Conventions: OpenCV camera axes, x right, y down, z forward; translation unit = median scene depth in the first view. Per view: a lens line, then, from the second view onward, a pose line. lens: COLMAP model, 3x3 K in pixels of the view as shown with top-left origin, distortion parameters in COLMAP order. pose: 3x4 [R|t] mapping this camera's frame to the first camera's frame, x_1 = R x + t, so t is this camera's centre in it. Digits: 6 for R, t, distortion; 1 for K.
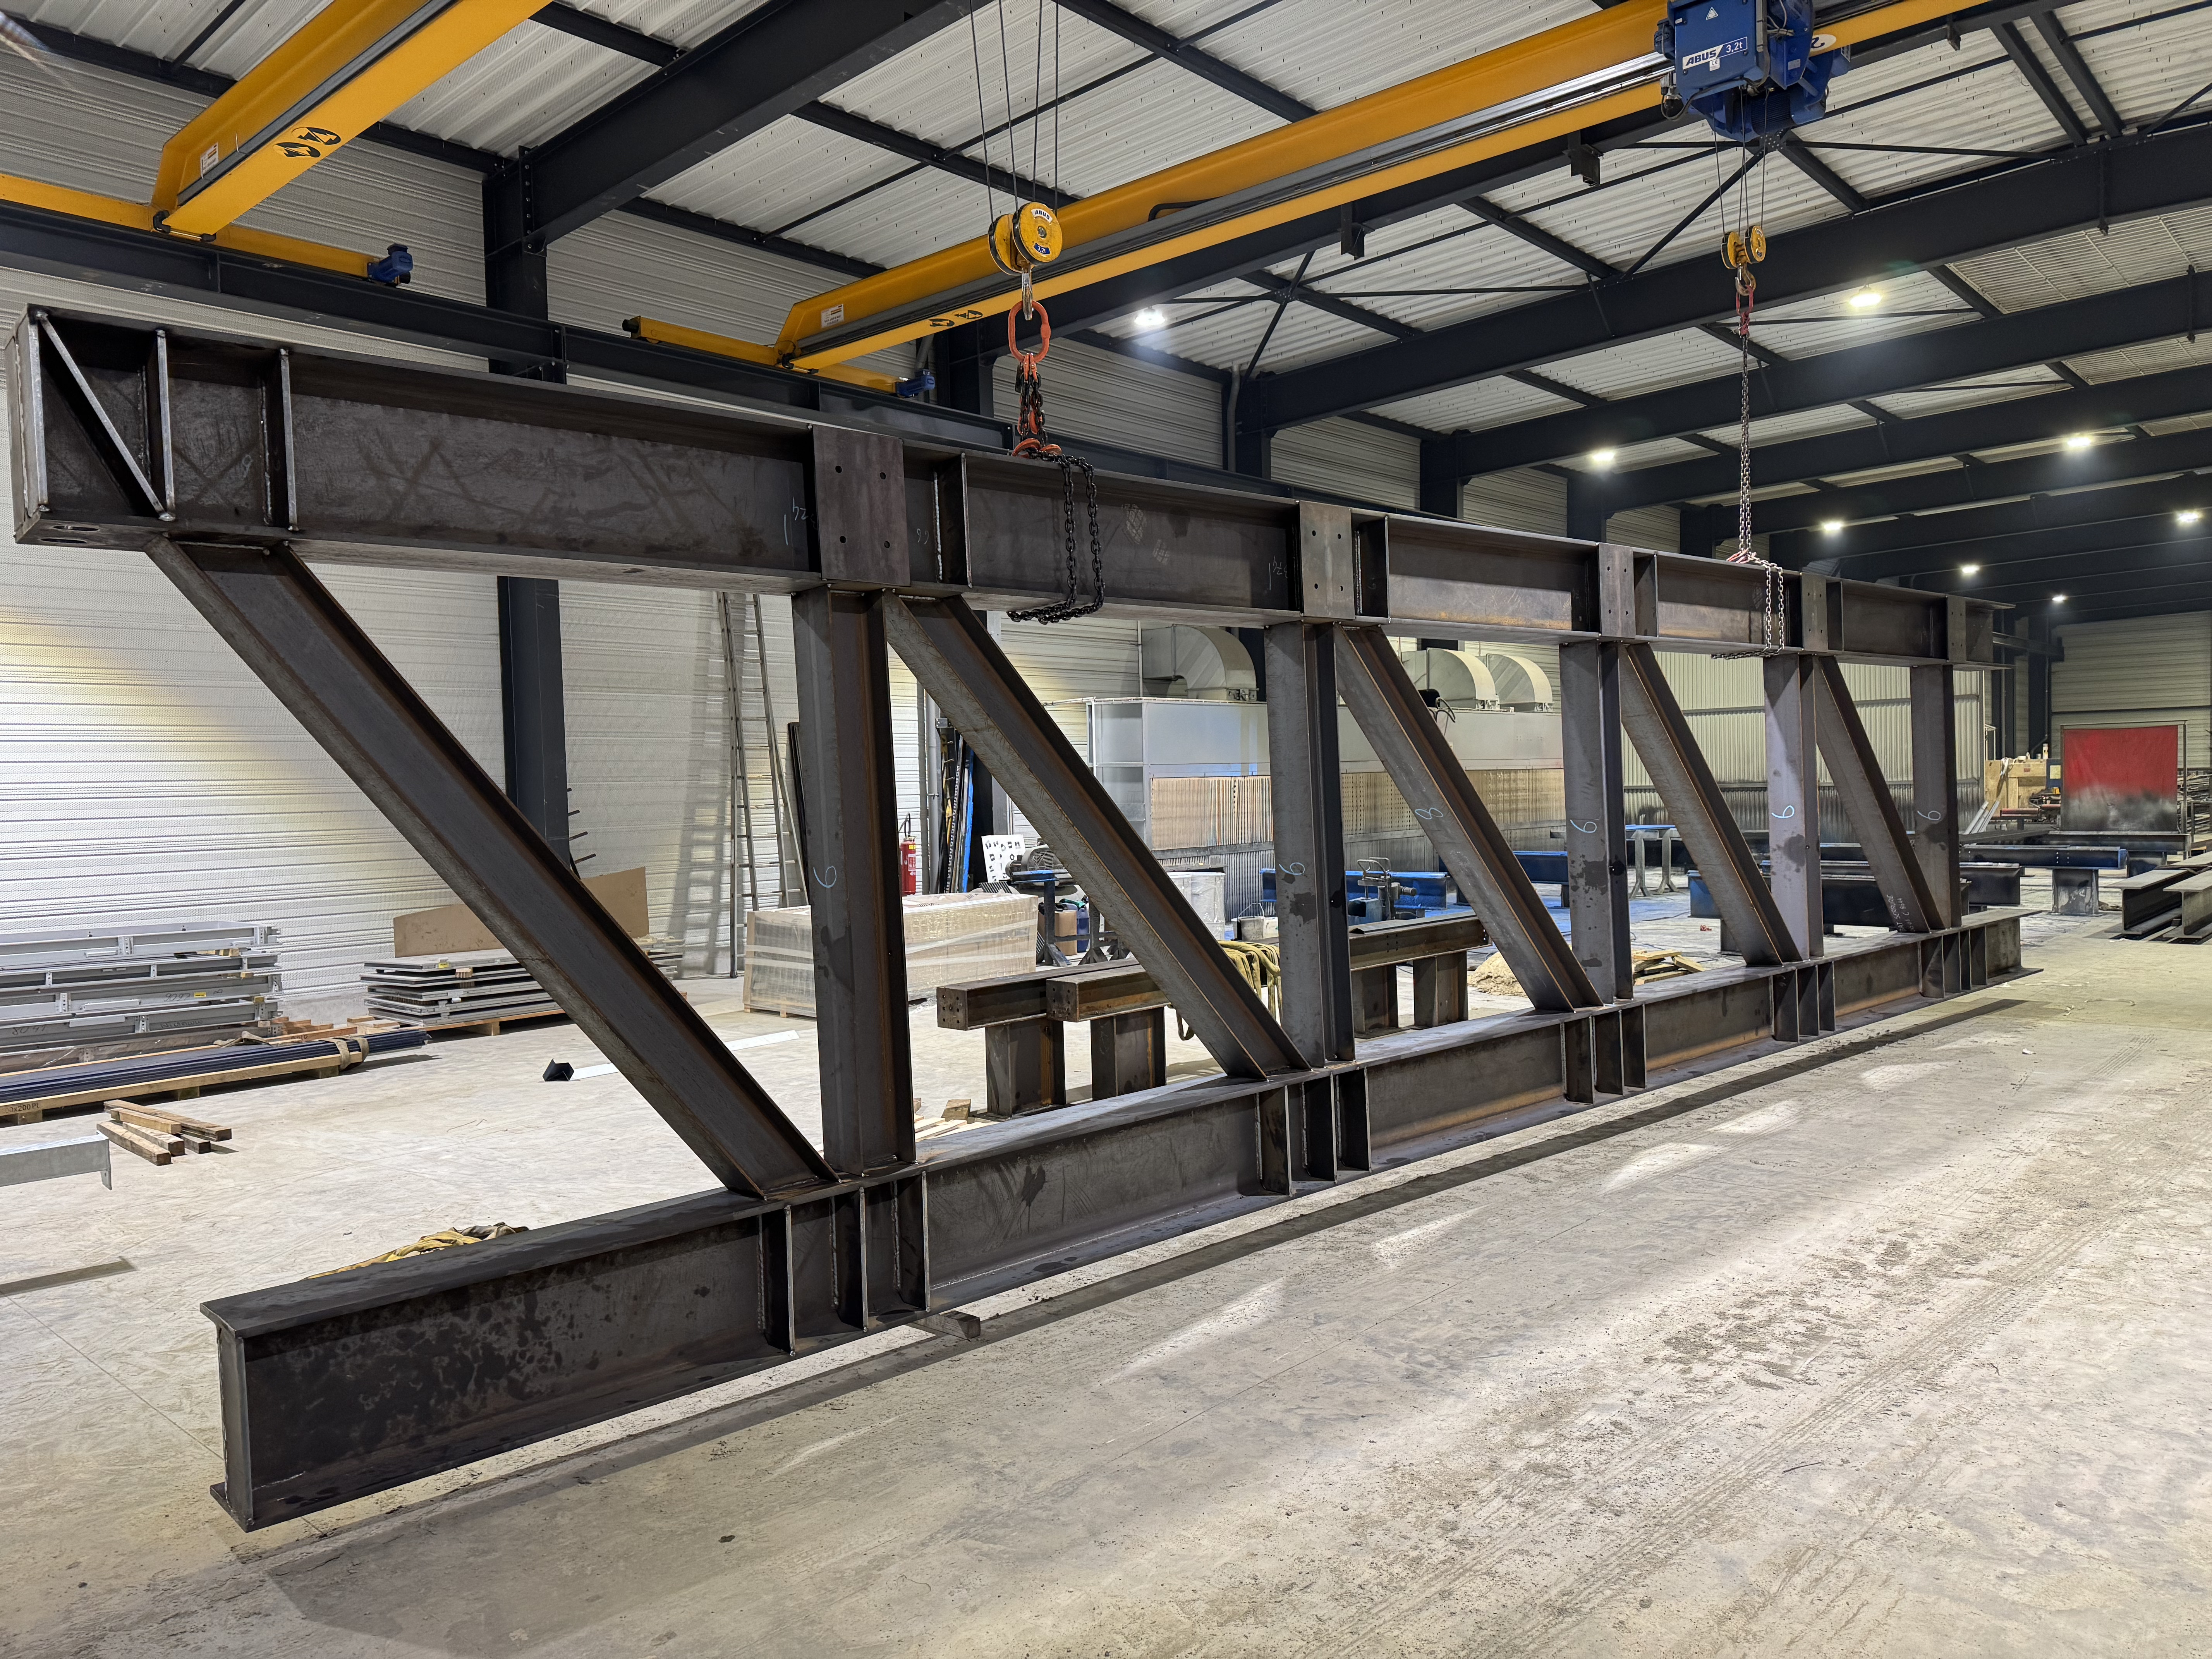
lens RADIAL K [[1543.4, 0, 1122.3], [0, 1543.4, 845.5], [0, 0, 1]] dist [0.040546, -0.045747]
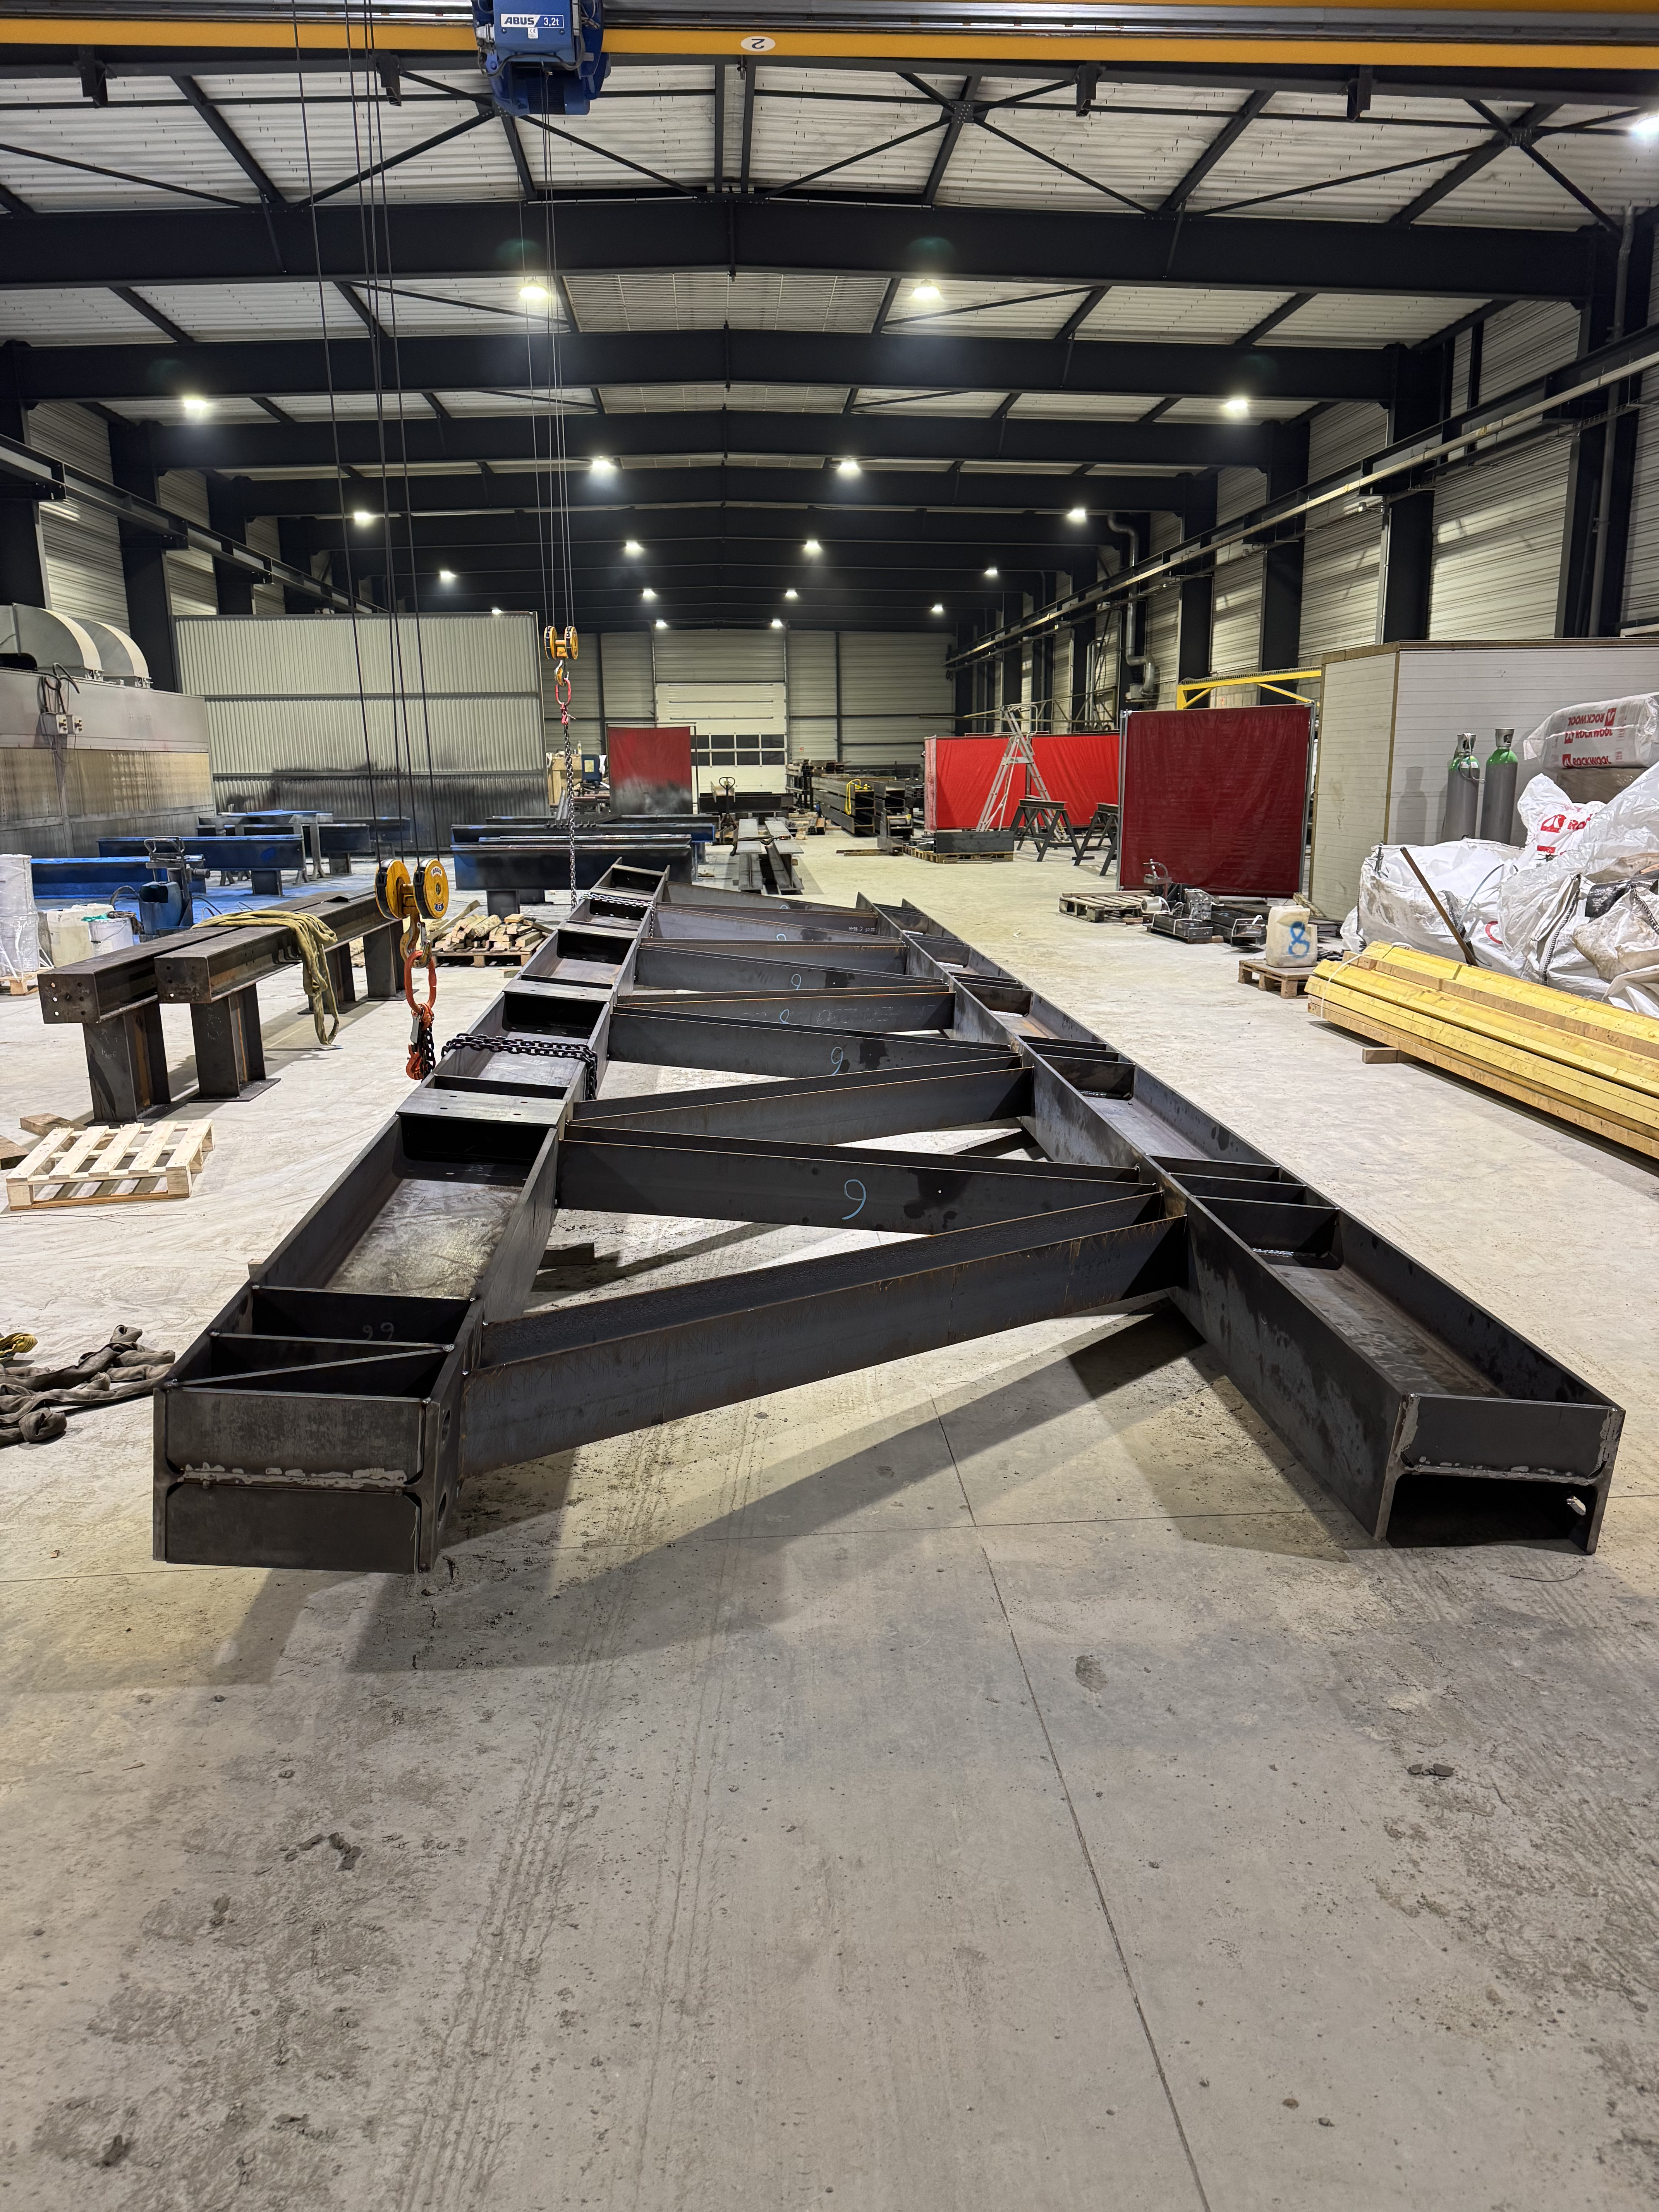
lens RADIAL K [[1543.4, 0, 832.3], [0, 1543.4, 1131.3], [0, 0, 1]] dist [0.040546, -0.045747]
pose [[0.694192, -0.152314, 0.703489, -0.256839], [0.026723, 0.982134, 0.186274, 0.020452], [-0.719293, -0.110510, 0.685860, 0.081760]]
